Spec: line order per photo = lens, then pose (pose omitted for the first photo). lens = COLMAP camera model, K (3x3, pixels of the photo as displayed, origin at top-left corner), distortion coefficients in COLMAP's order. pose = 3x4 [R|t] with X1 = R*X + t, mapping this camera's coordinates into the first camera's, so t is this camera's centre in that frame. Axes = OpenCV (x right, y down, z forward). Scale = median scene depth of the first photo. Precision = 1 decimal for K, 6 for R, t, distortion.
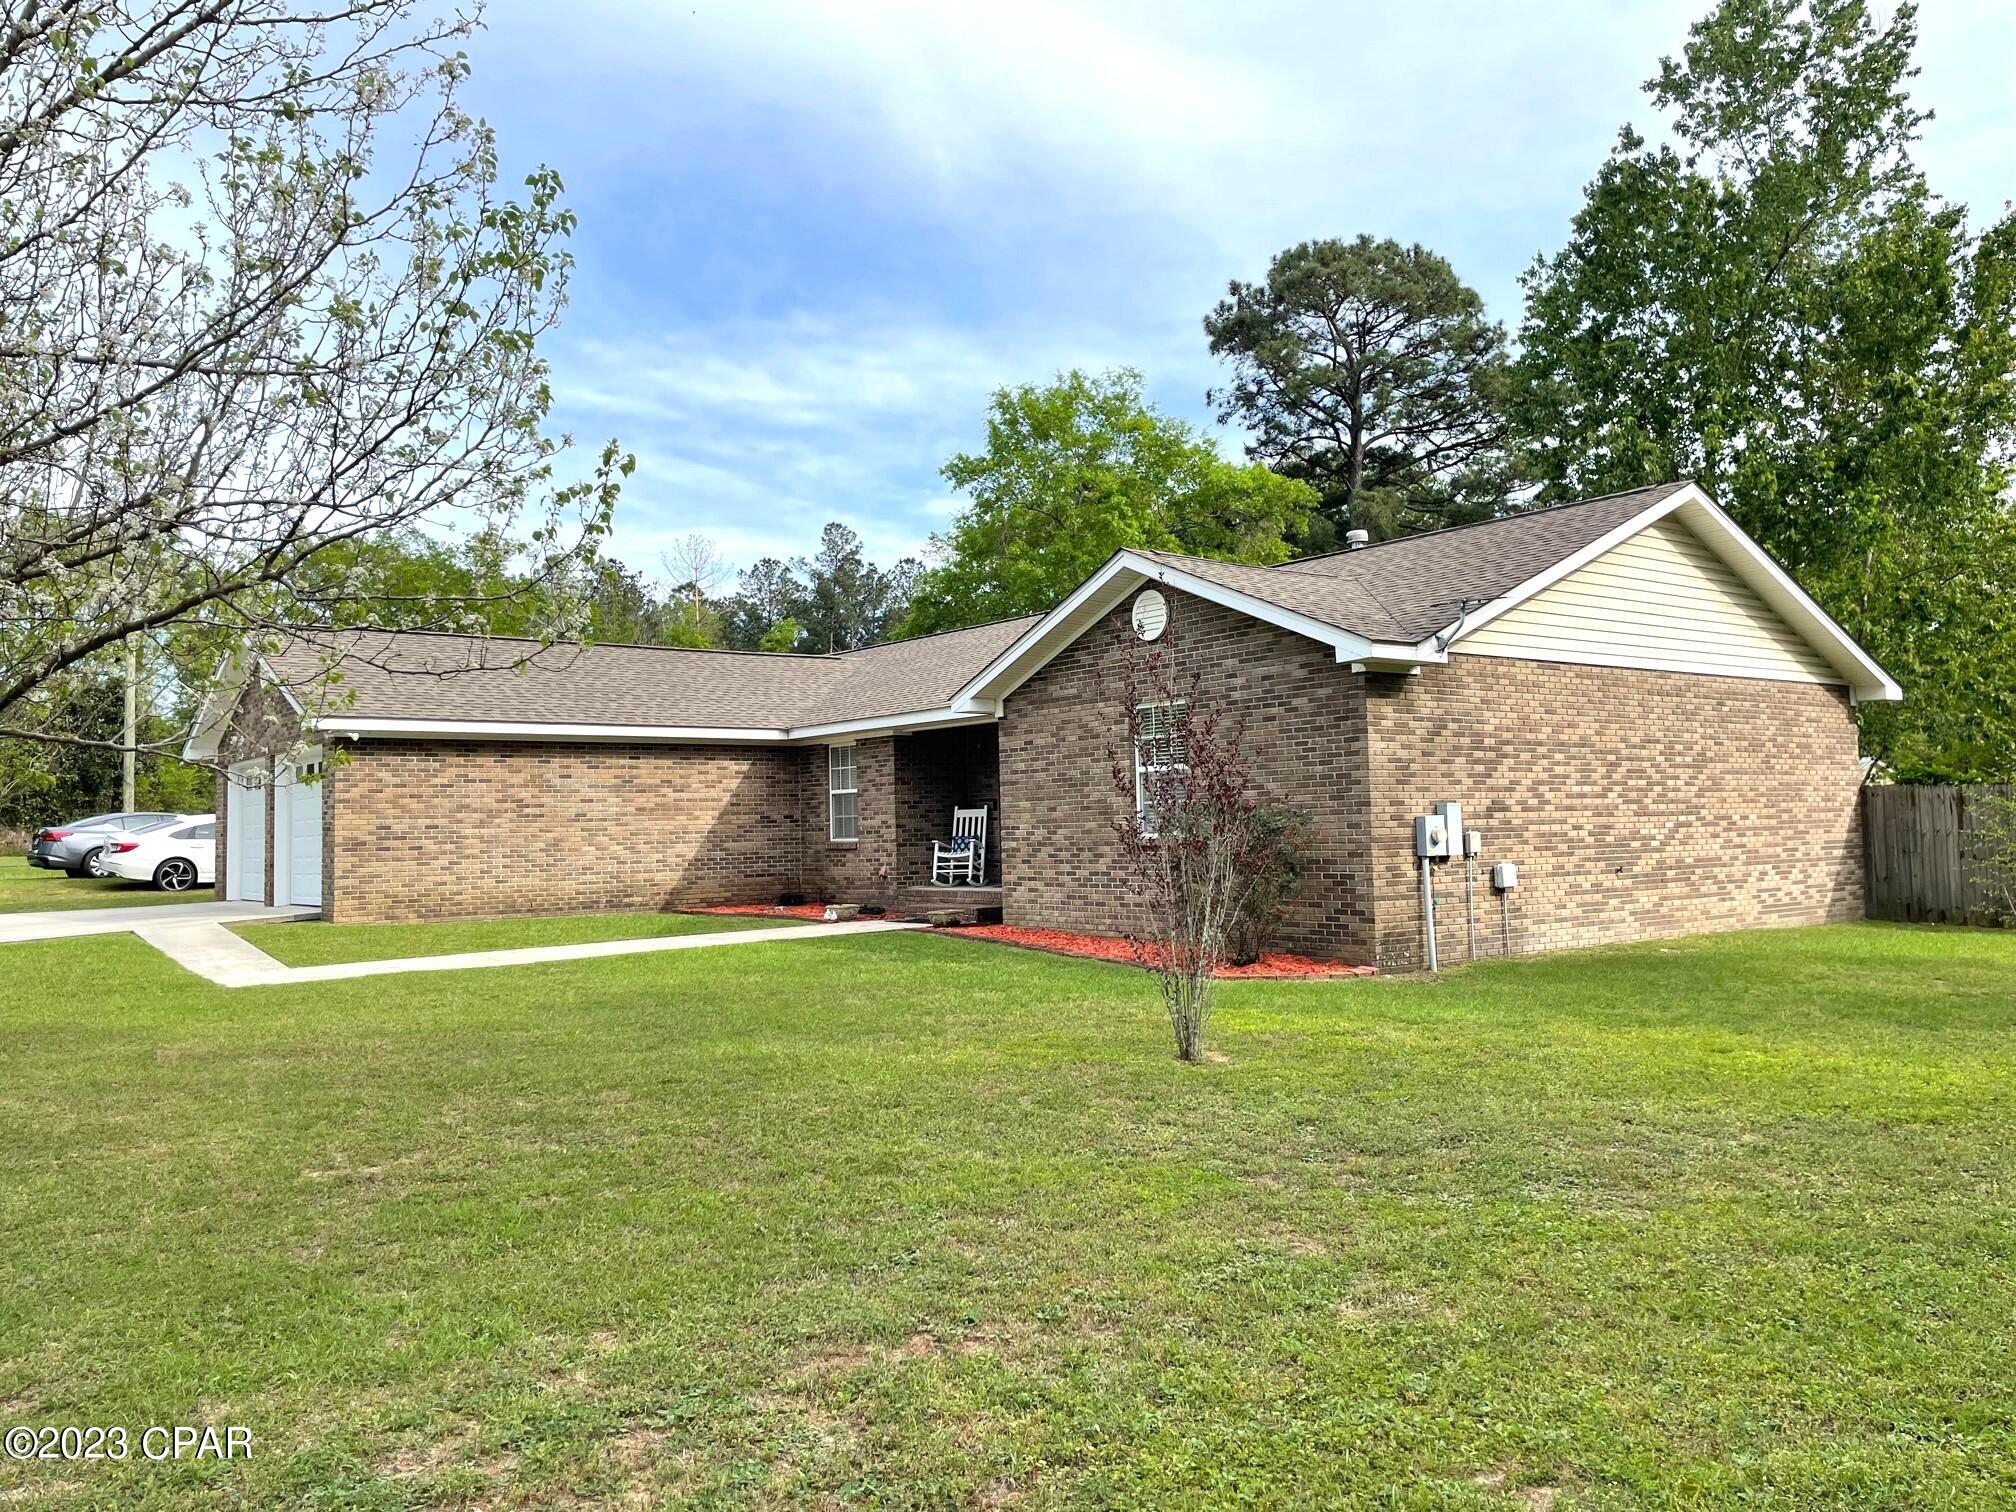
lens RADIAL K [[1522.2, 0, 1019.1], [0, 1522.2, 751.8], [0, 0, 1]] dist [0.053175, -0.000670]
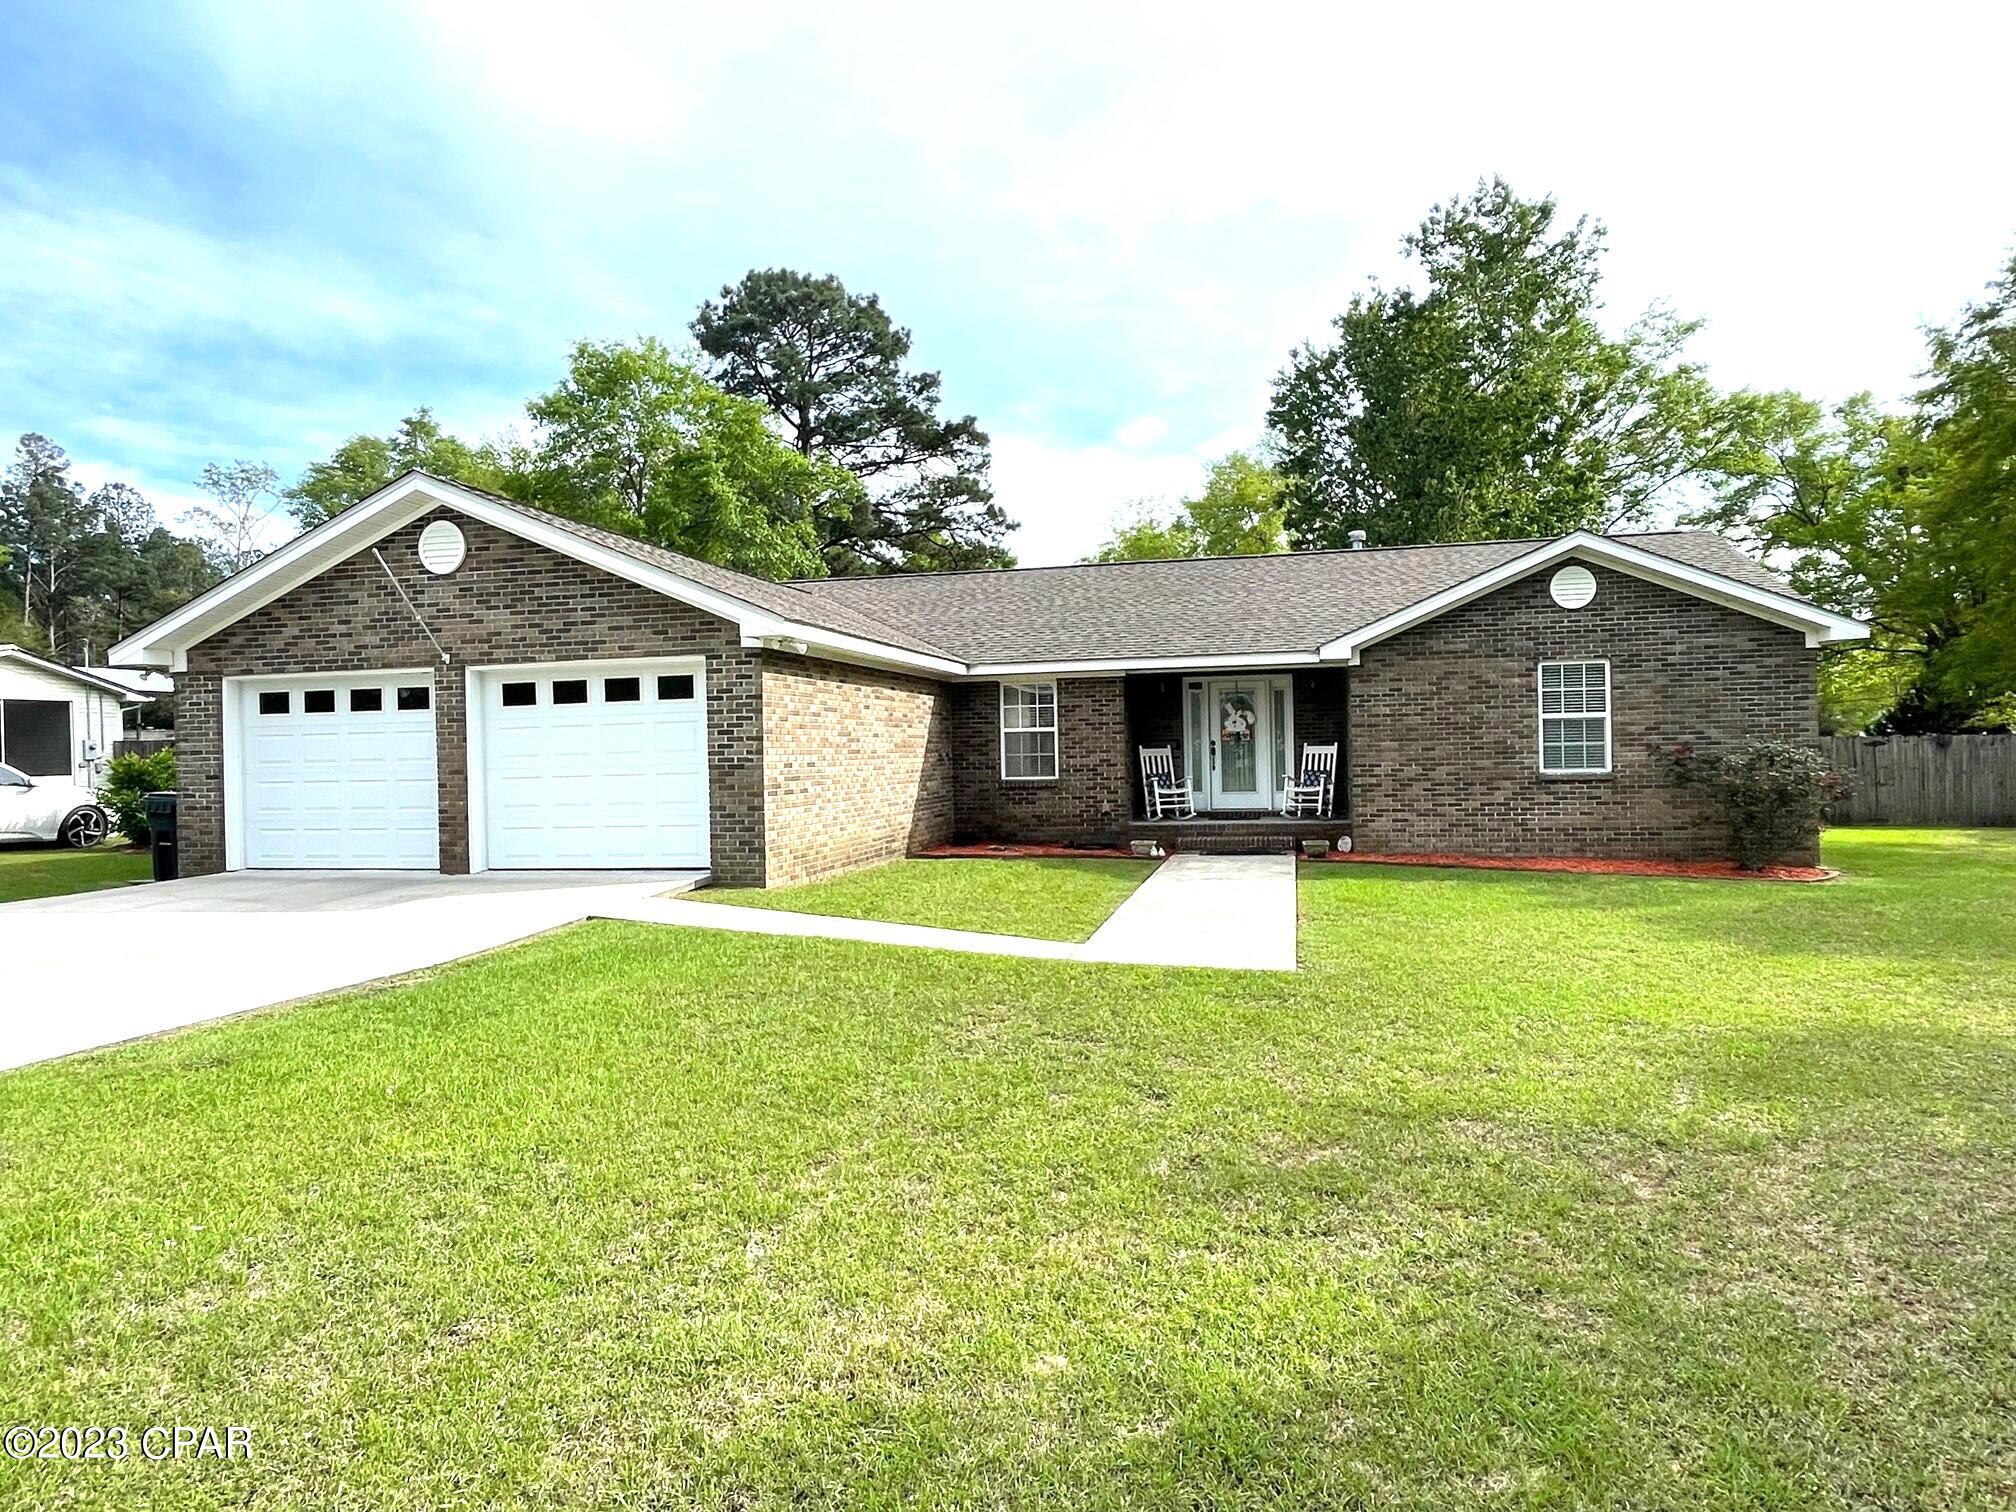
lens RADIAL K [[1204.1, 0, 1001.4], [0, 1204.1, 758.8], [0, 0, 1]] dist [-0.000986, -0.002258]
pose [[0.783981, 0.001466, 0.620783, -0.727085], [-0.028492, 0.999028, 0.033622, 0.021974], [-0.620131, -0.044046, 0.783261, 0.452773]]
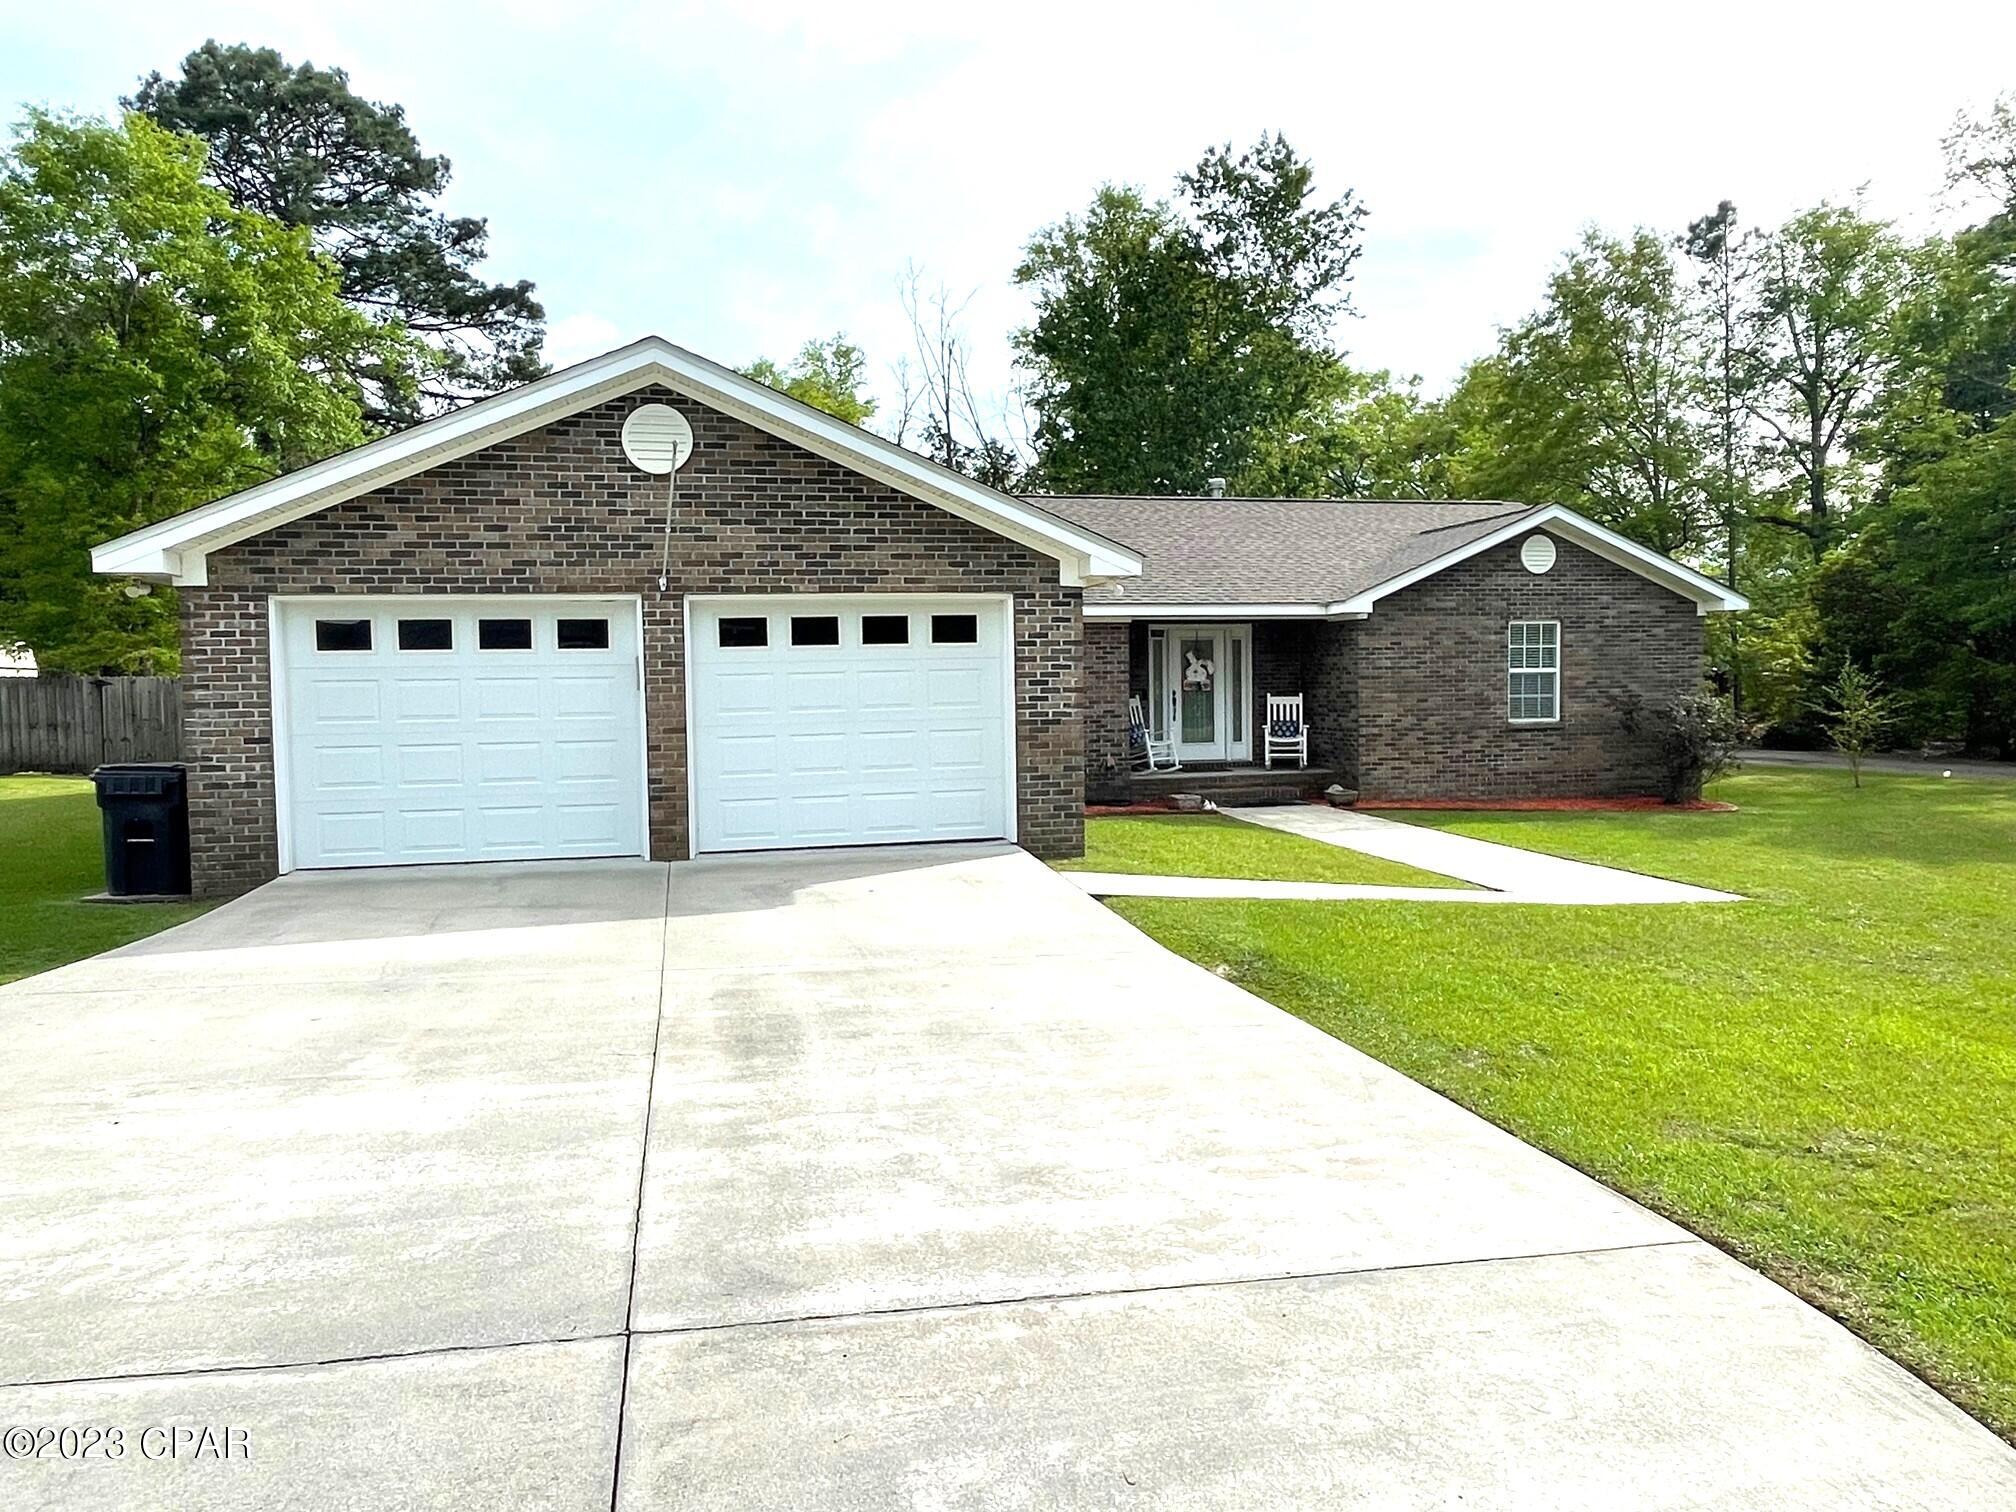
lens RADIAL K [[1367.7, 0, 997.5], [0, 1367.7, 760.0], [0, 0, 1]] dist [0.003783, -0.010895]
pose [[0.427281, -0.035313, 0.903429, -1.016482], [-0.040605, 0.997479, 0.058194, 0.032650], [-0.903207, -0.061549, 0.424770, 0.773947]]
